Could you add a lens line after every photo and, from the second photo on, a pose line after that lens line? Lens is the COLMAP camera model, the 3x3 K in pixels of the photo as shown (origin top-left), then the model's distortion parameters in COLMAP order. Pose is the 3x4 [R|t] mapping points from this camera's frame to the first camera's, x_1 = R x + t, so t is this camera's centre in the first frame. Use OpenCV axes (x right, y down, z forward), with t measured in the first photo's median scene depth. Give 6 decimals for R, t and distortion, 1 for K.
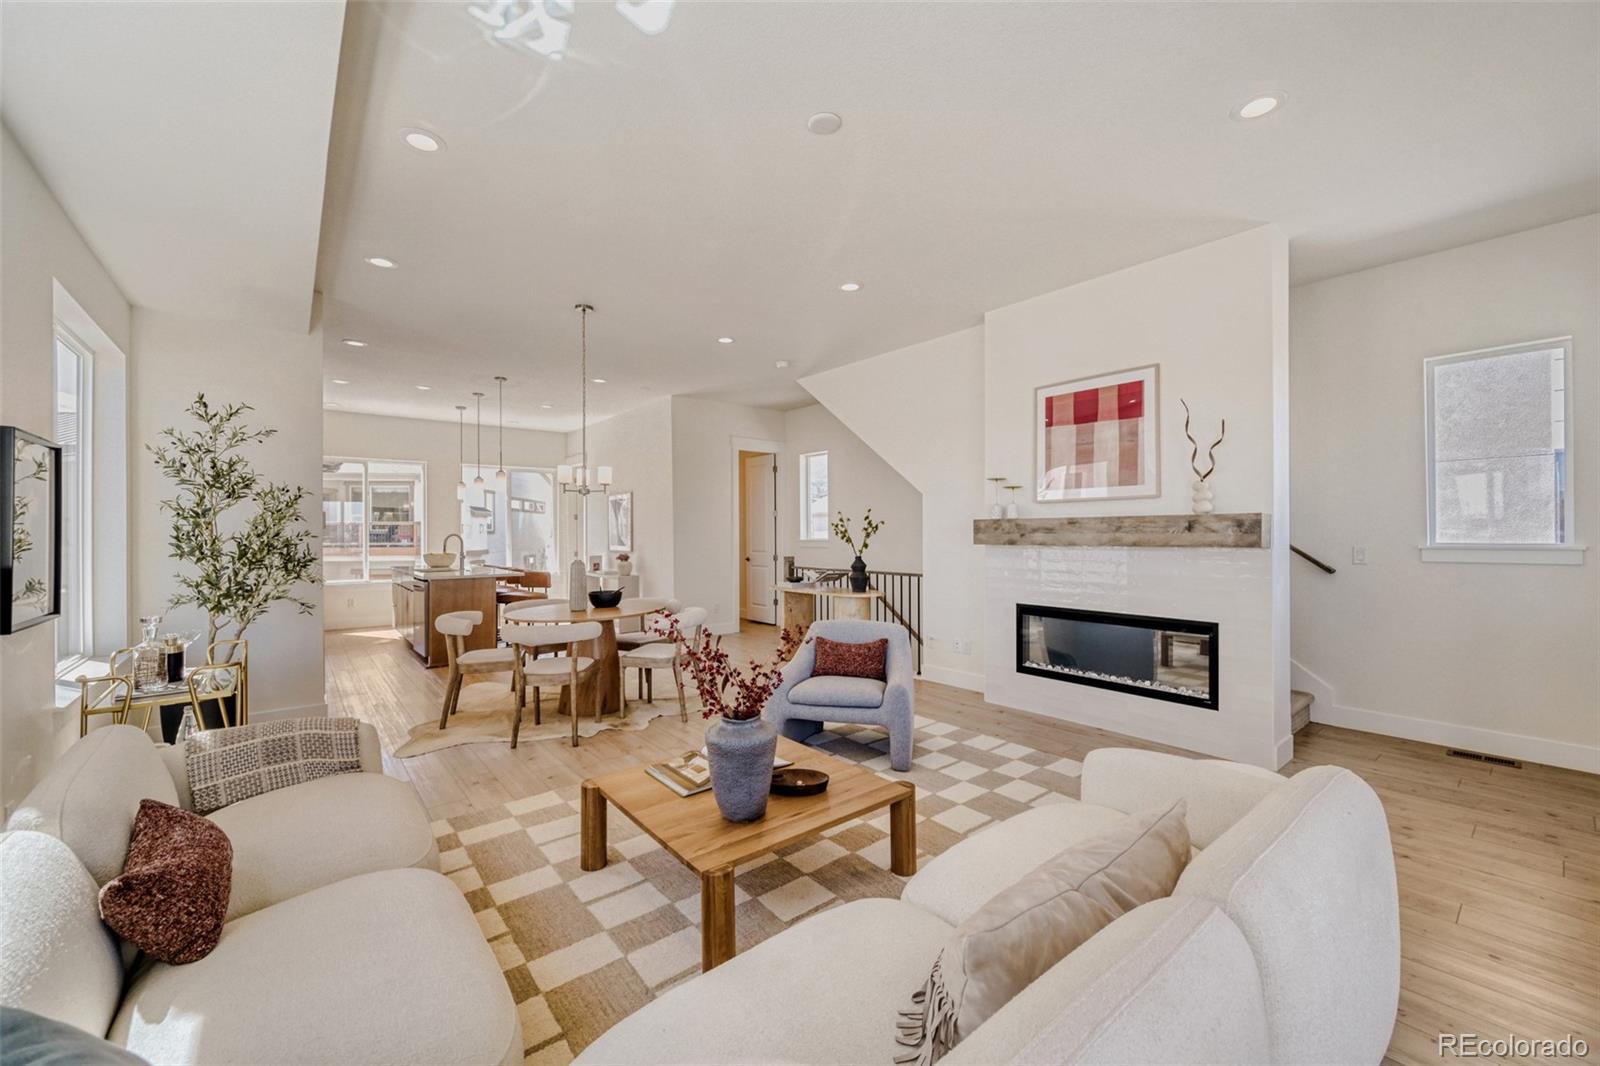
lens RADIAL K [[627.7, 0, 810.2], [0, 627.7, 528.6], [0, 0, 1]] dist [0.001915, 0.000496]
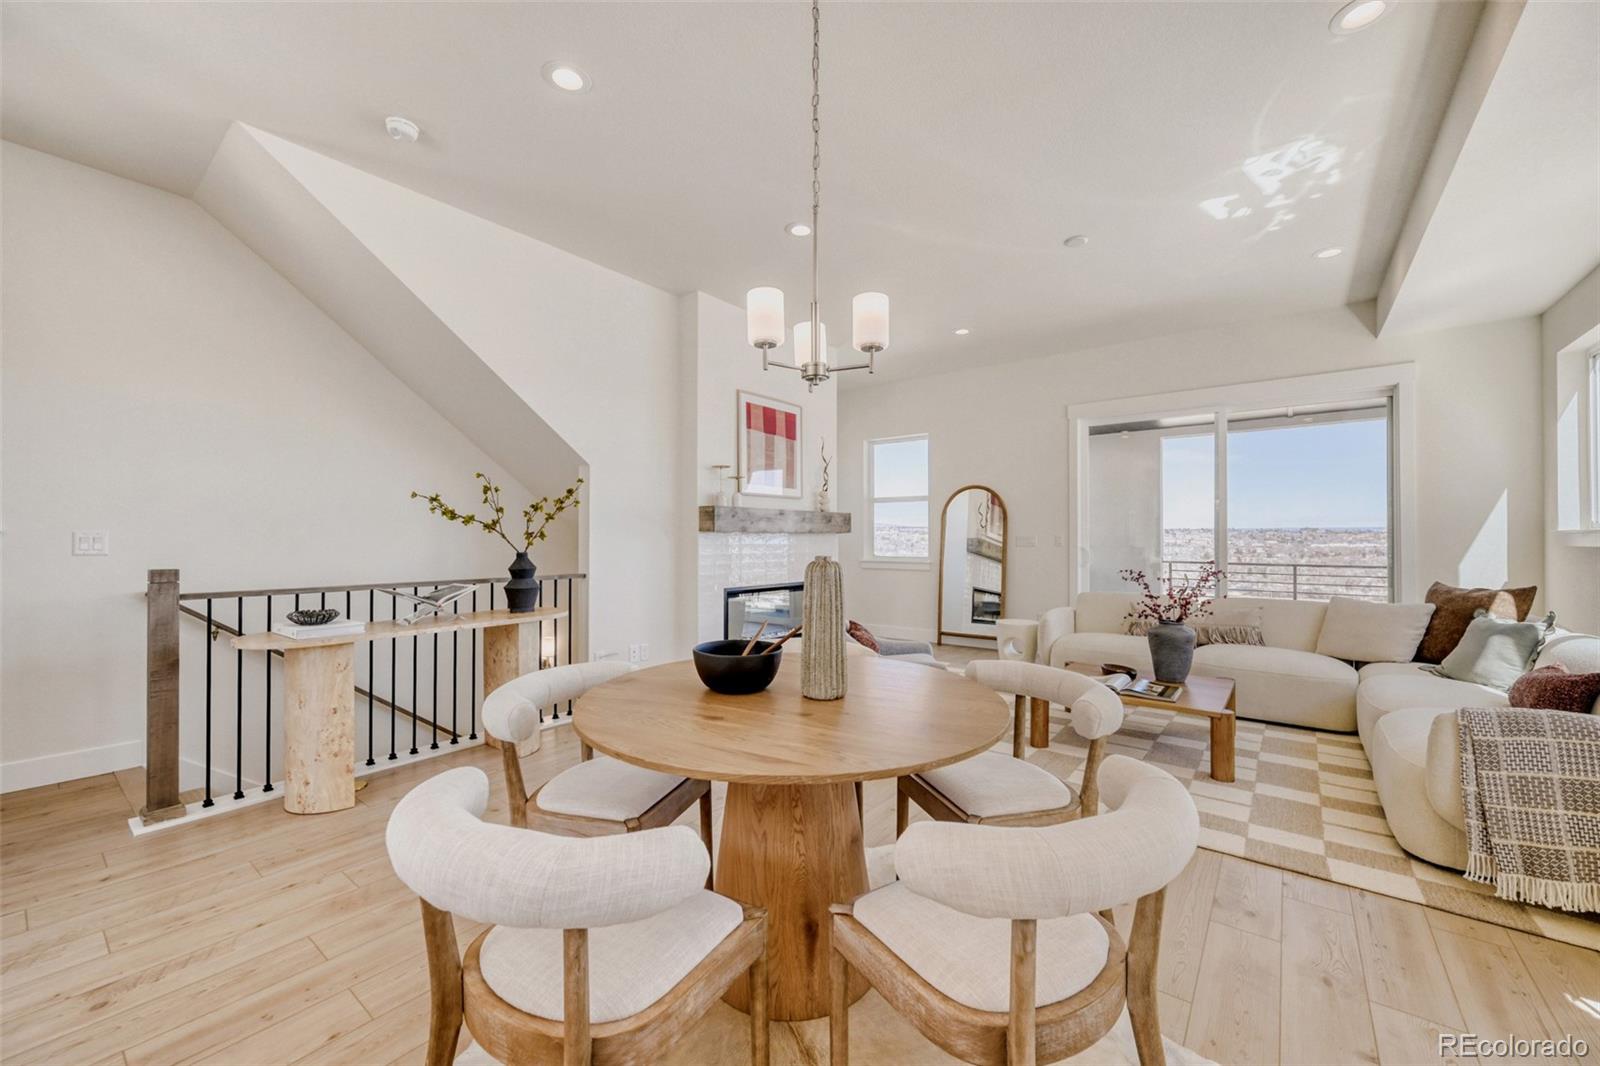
lens RADIAL K [[642.3, 0, 800.0], [0, 642.3, 533.0], [0, 0, 1]] dist [0.001499, 0.000200]
pose [[-0.212256, 0.011985, 0.977141, -0.785425], [-0.006064, 0.999889, -0.013582, 0.043160], [-0.977195, -0.008808, -0.212160, 1.167159]]
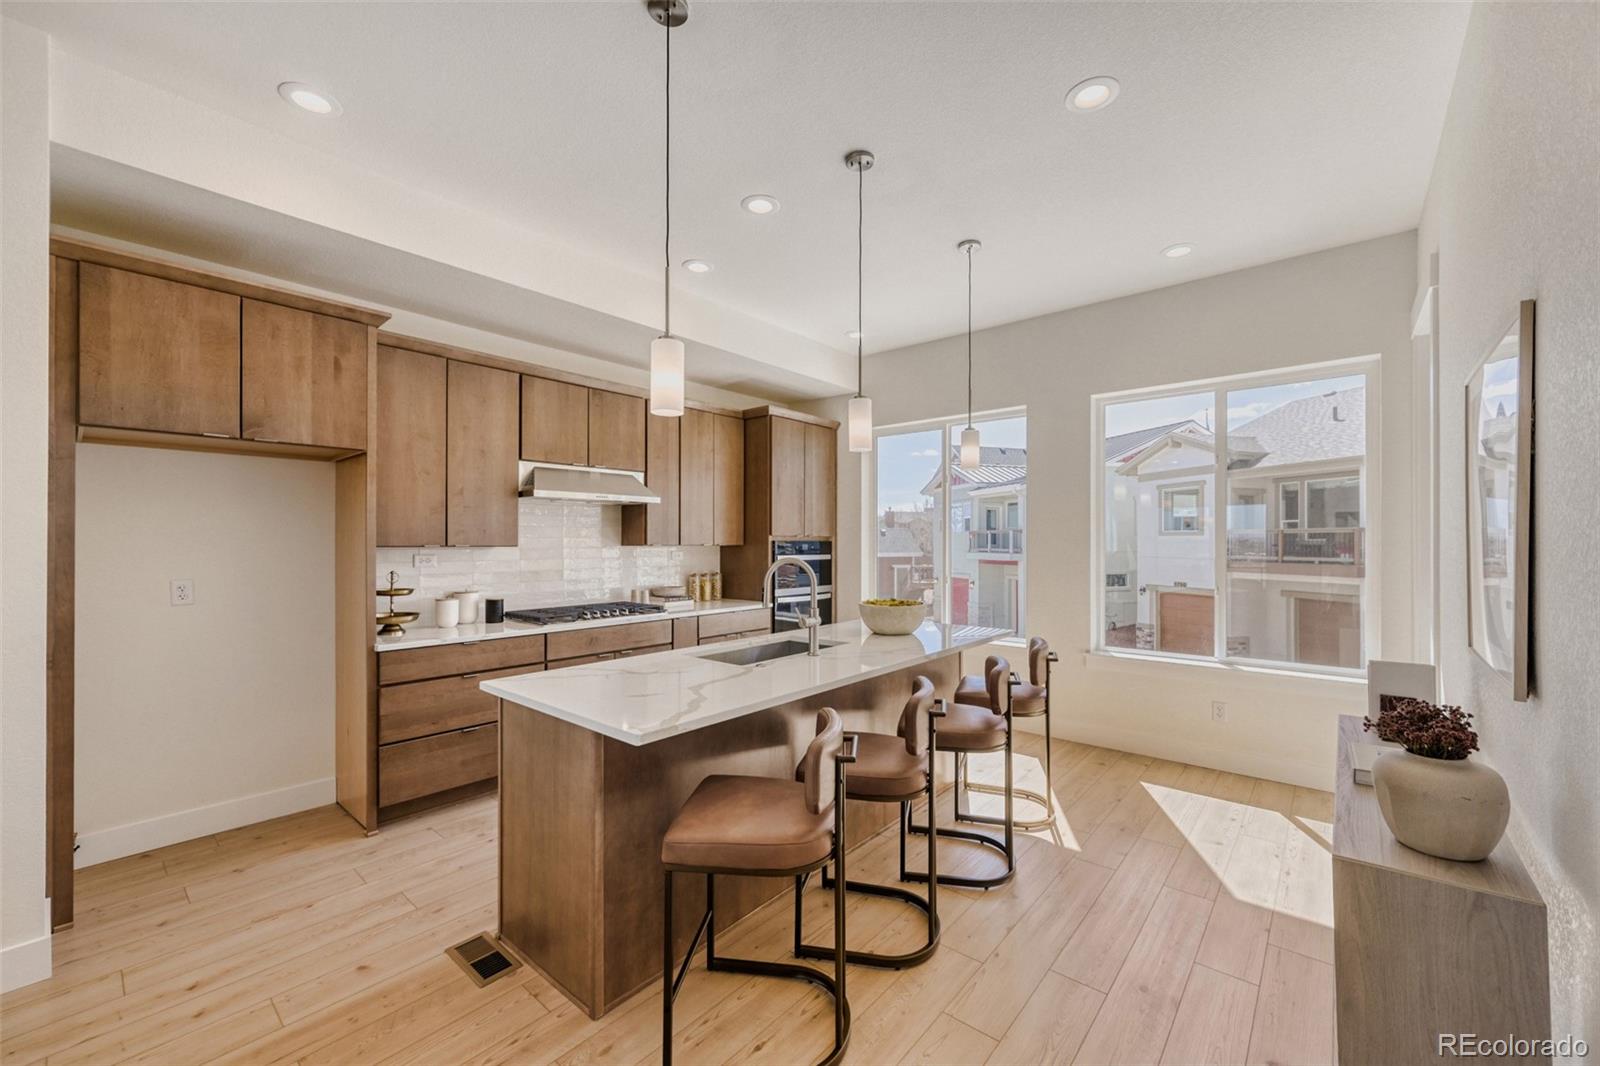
lens RADIAL K [[631.4, 0, 799.7], [0, 631.4, 544.5], [0, 0, 1]] dist [-0.001340, 0.000008]
pose [[0.166044, 0.003600, -0.986112, -0.326466], [0.008194, 0.999954, 0.005031, -0.003306], [0.986084, -0.008916, 0.166007, 1.583784]]
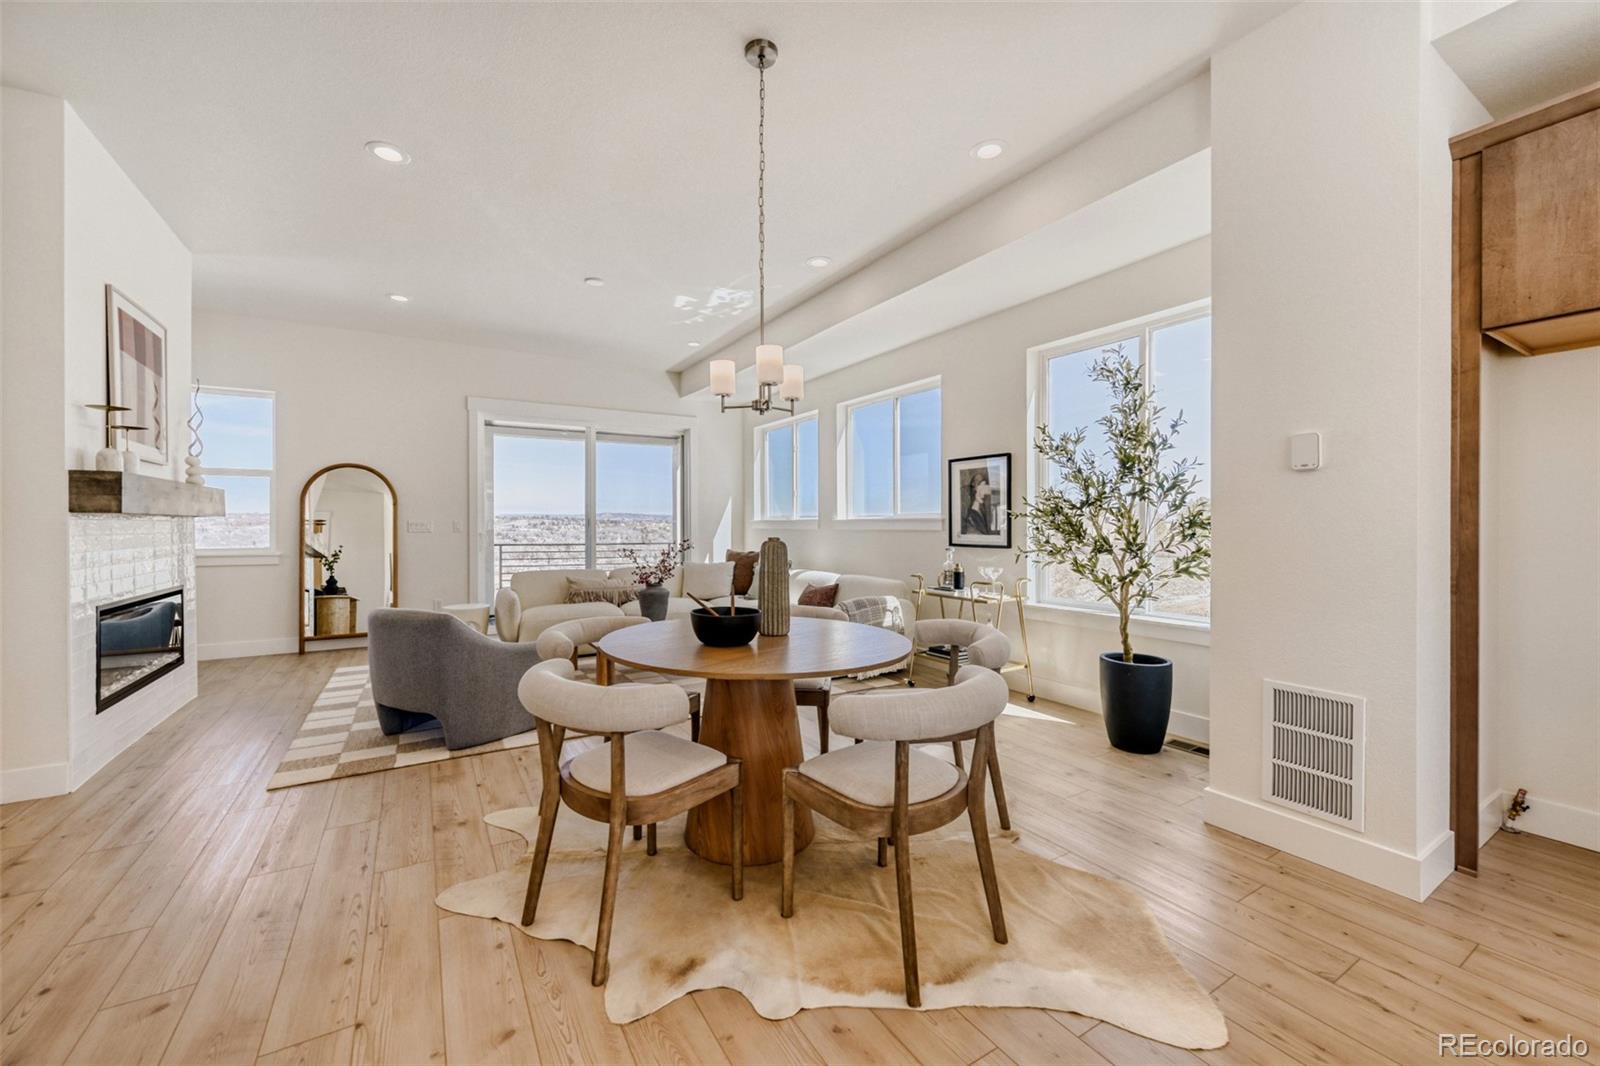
lens RADIAL K [[636.0, 0, 811.0], [0, 636.0, 523.9], [0, 0, 1]] dist [0.006238, 0.000177]
pose [[-0.990646, 0.003218, 0.136421, -0.505460], [0.002133, 0.999965, -0.008097, 0.044654], [-0.136443, -0.007730, -0.990618, 1.631003]]
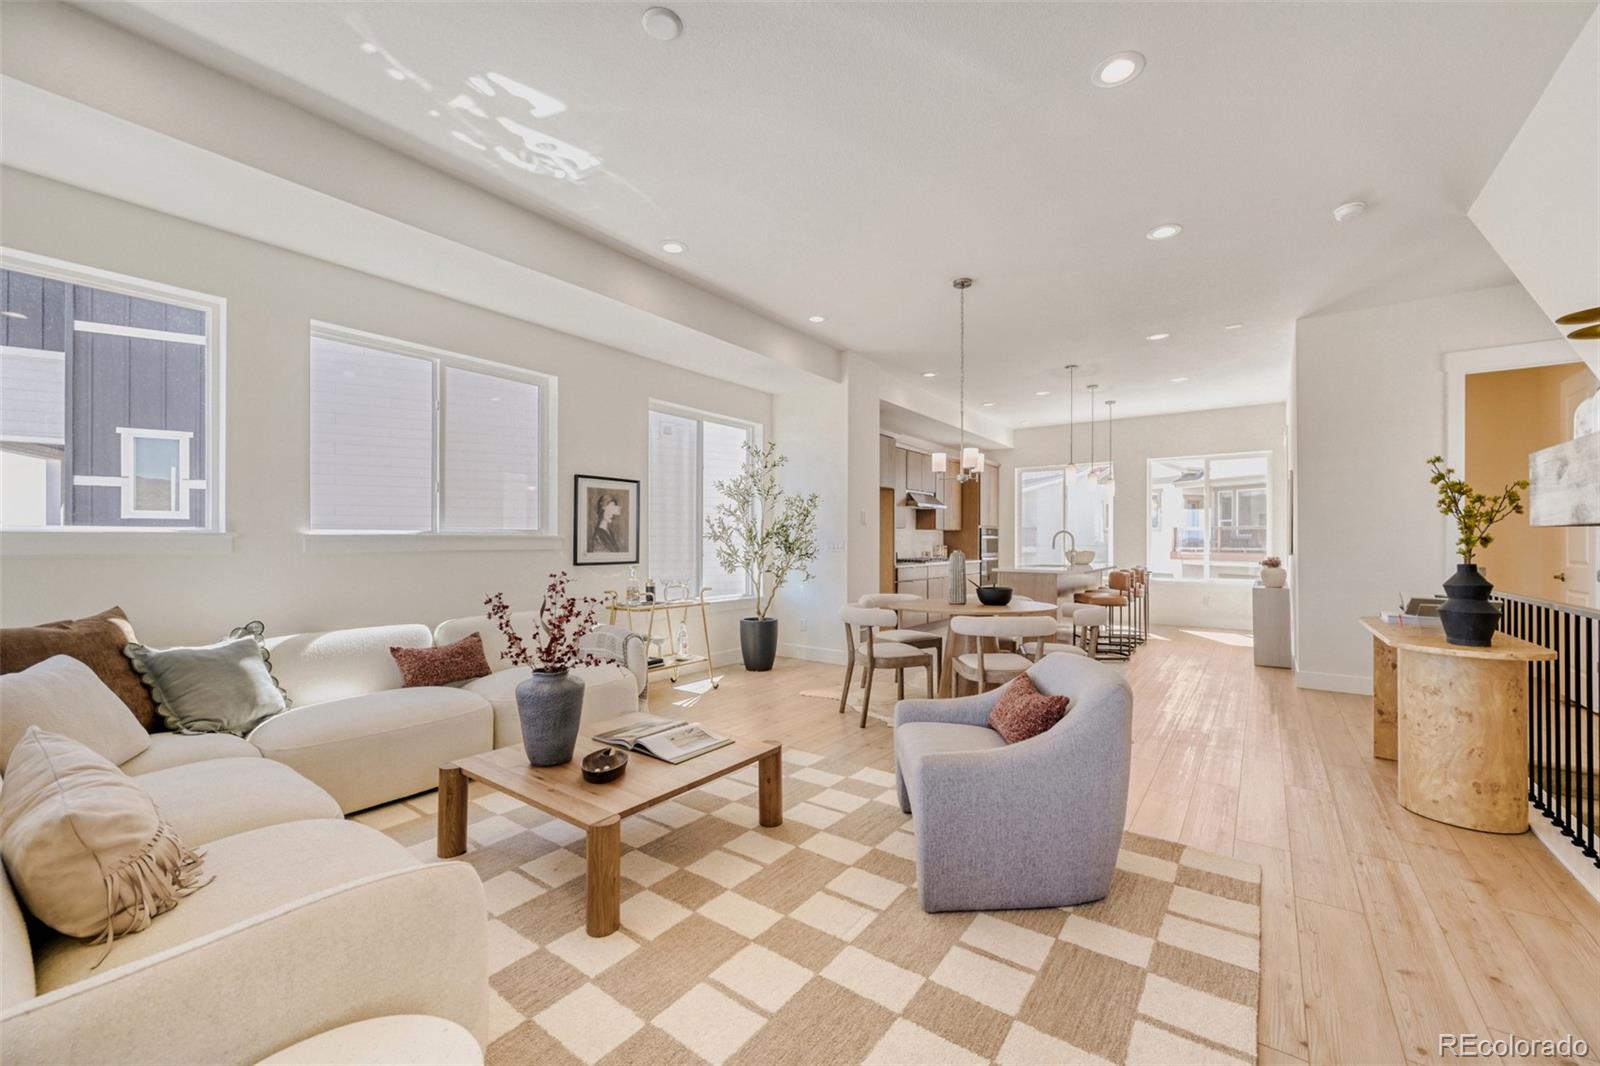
lens RADIAL K [[630.6, 0, 798.4], [0, 630.6, 538.1], [0, 0, 1]] dist [0.001026, 0.000016]
pose [[0.236734, -0.002268, -0.971572, 0.536510], [0.004384, 0.999990, -0.001266, 0.032122], [0.971565, -0.003960, 0.236742, 0.578668]]
